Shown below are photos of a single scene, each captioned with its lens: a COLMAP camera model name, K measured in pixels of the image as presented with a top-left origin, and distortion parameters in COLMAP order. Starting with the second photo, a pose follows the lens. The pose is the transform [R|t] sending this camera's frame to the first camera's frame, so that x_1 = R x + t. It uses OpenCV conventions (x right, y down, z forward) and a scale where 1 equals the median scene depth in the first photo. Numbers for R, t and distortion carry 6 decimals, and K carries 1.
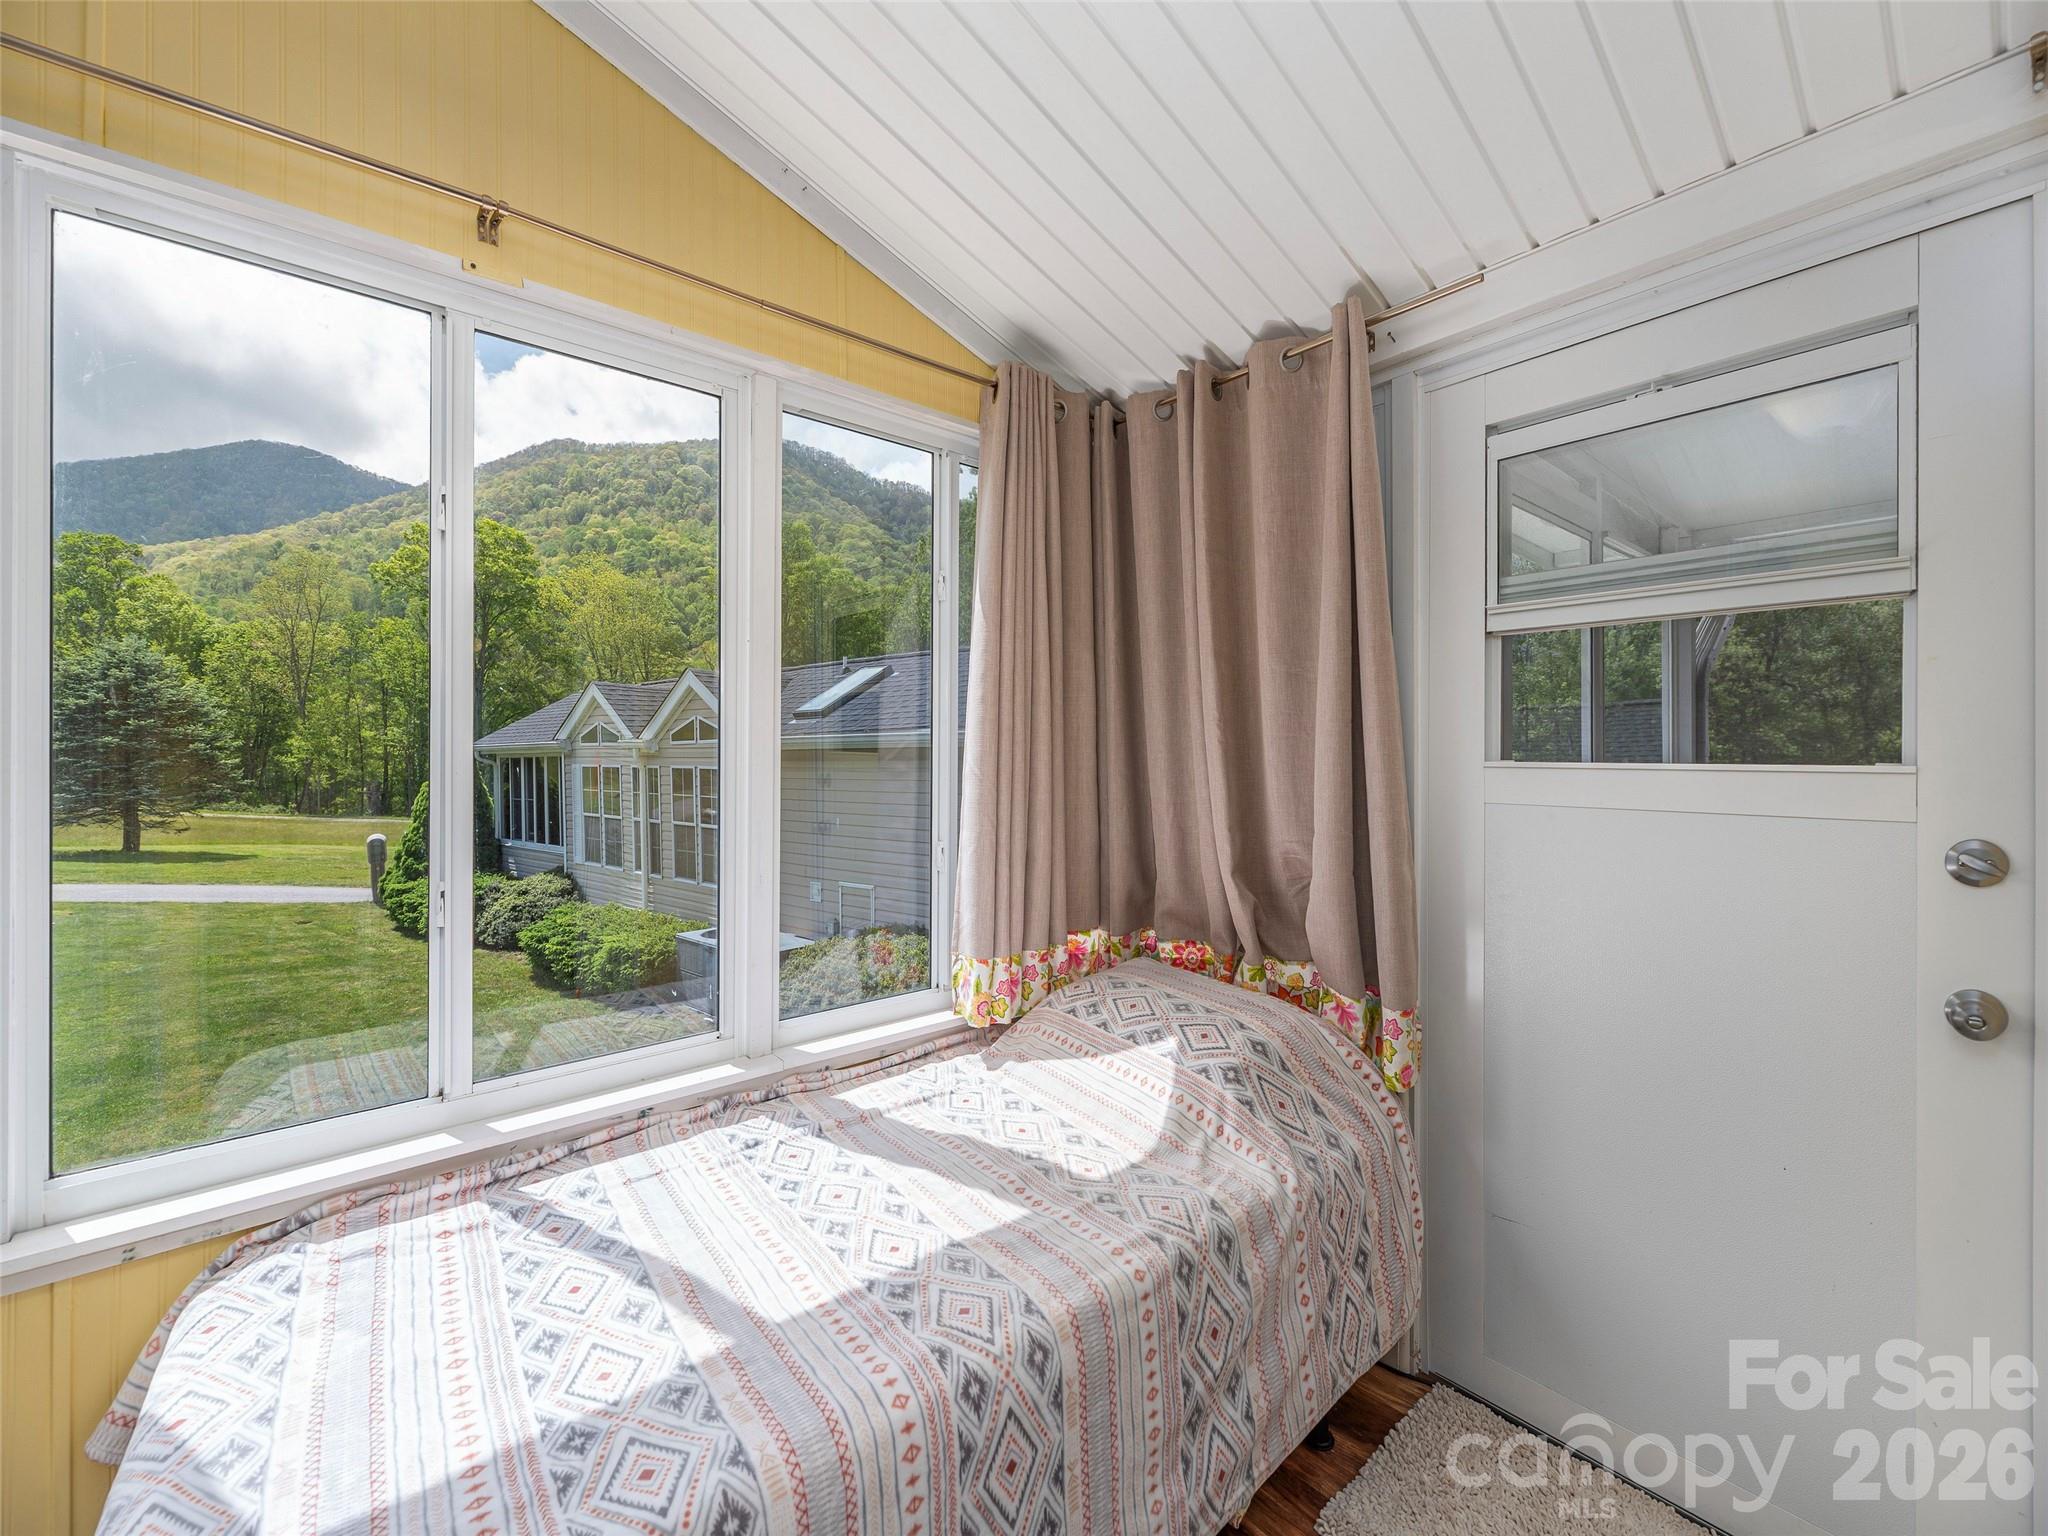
lens RADIAL K [[836.3, 0, 1022.6], [0, 836.3, 755.1], [0, 0, 1]] dist [-0.001766, 0.000722]
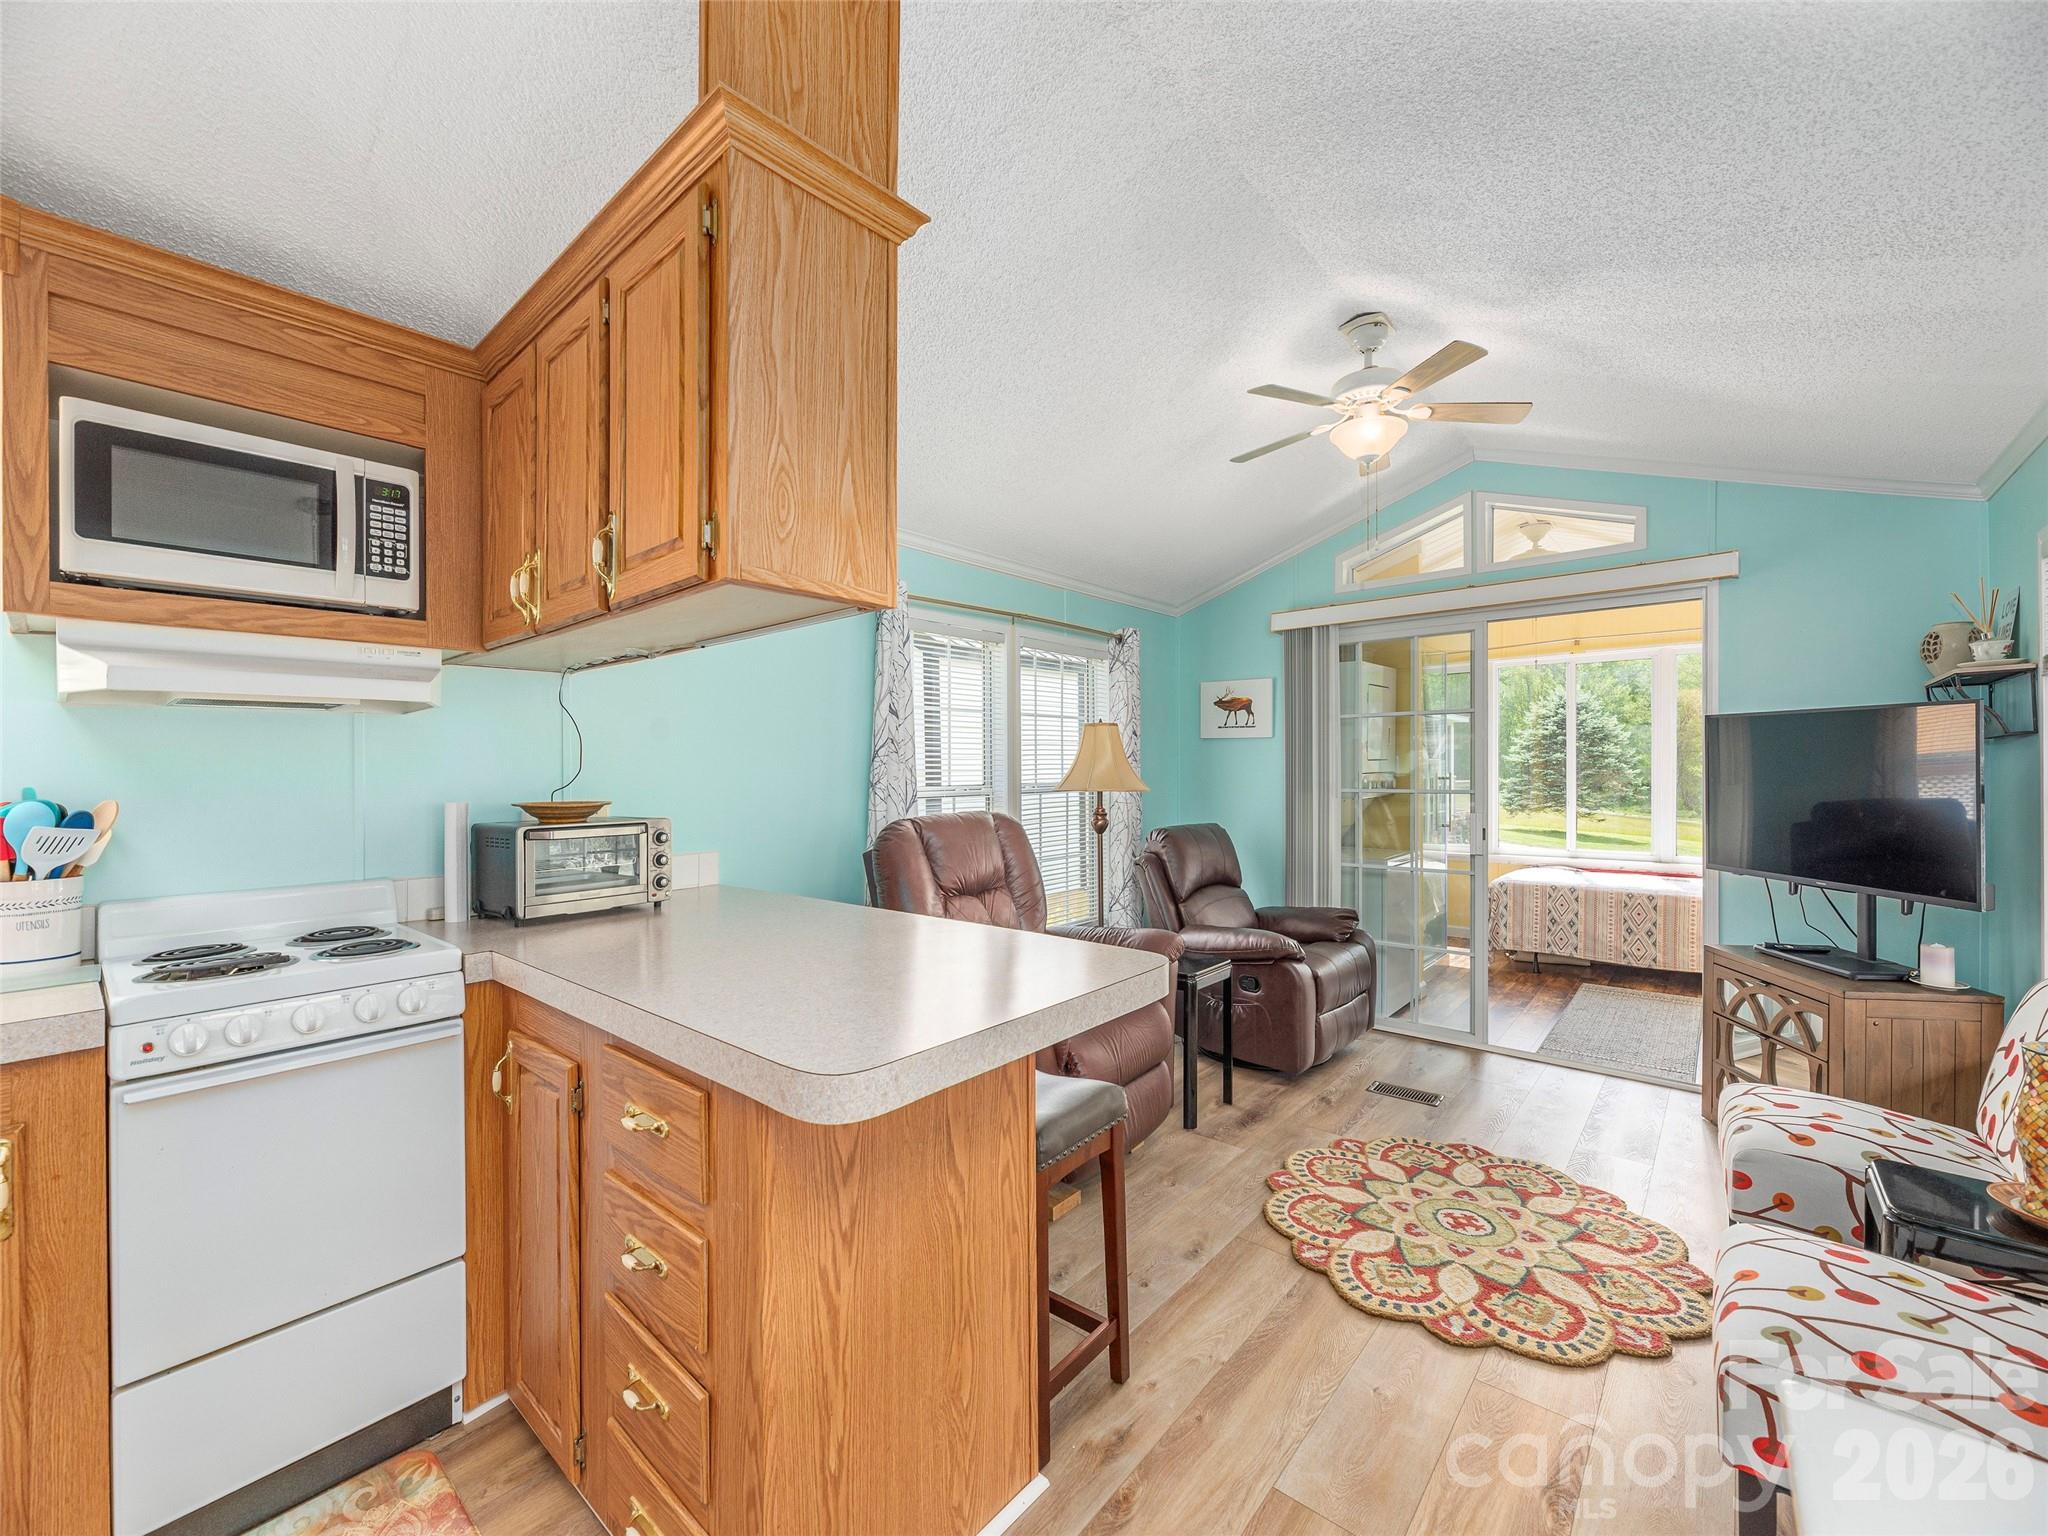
lens RADIAL K [[836.3, 0, 1013.7], [0, 836.3, 782.9], [0, 0, 1]] dist [-0.001766, 0.000722]
pose [[0.148241, 0.014490, -0.988845, 2.456673], [0.006871, 0.999853, 0.015682, -0.012039], [0.988927, -0.009119, 0.148119, -1.920757]]
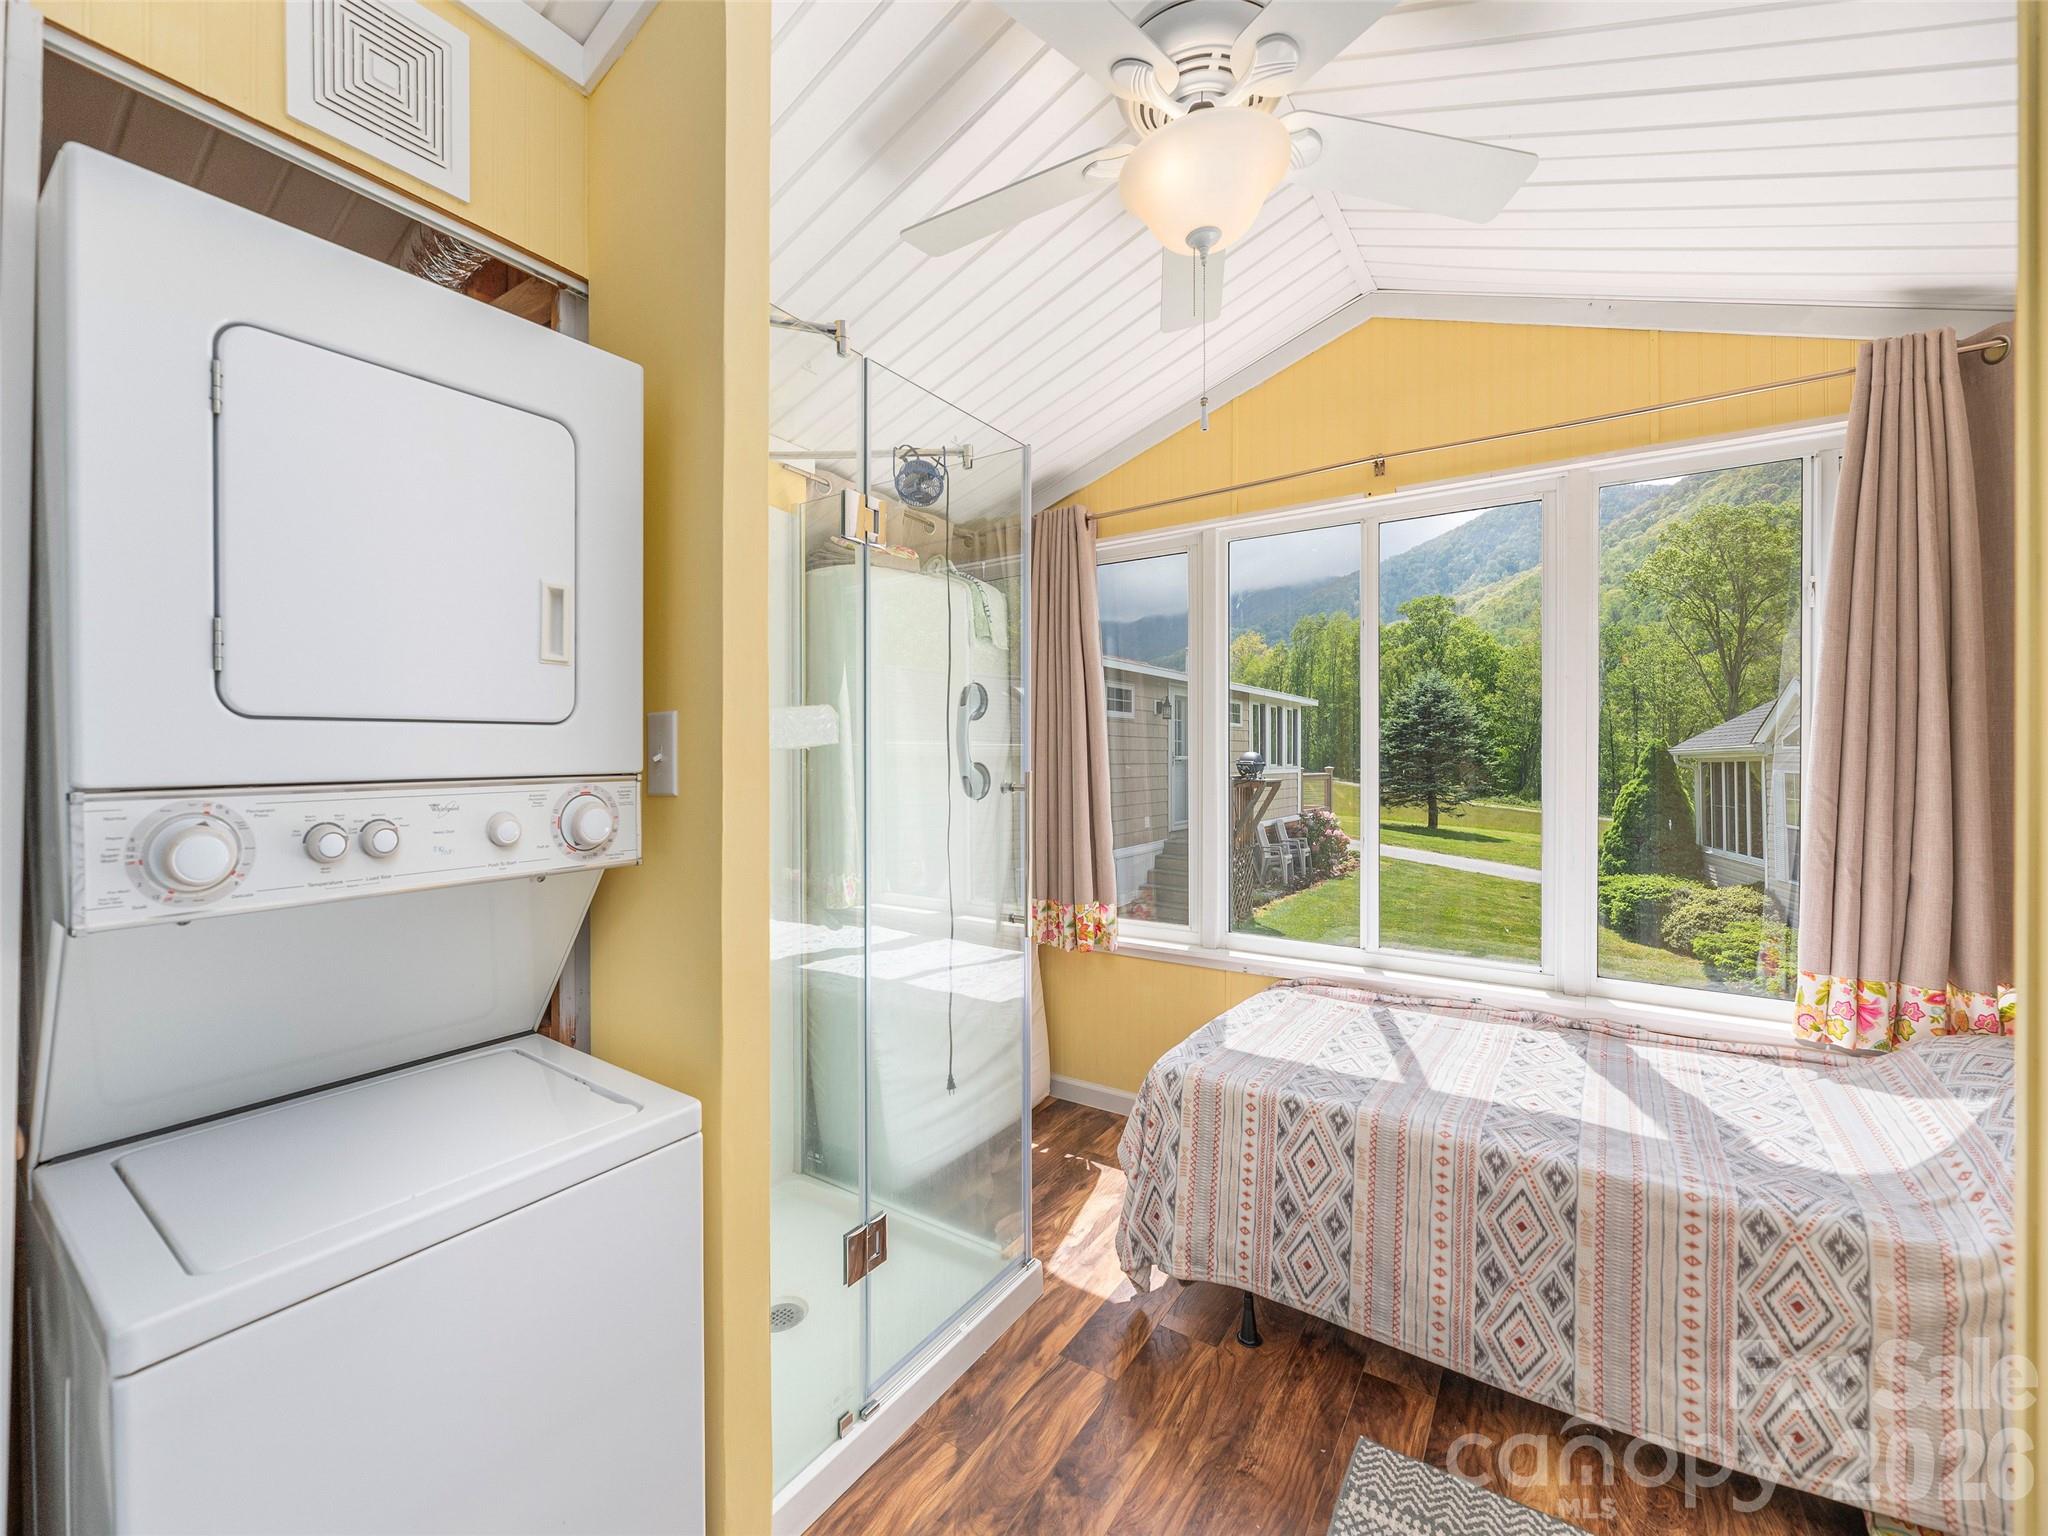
lens RADIAL K [[836.3, 0, 1023.4], [0, 836.3, 763.5], [0, 0, 1]] dist [-0.001766, 0.000722]
pose [[0.272795, 0.008279, -0.962037, 0.700051], [-0.001916, 0.999966, 0.008062, -0.009995], [0.962070, -0.000356, 0.272801, -0.179326]]
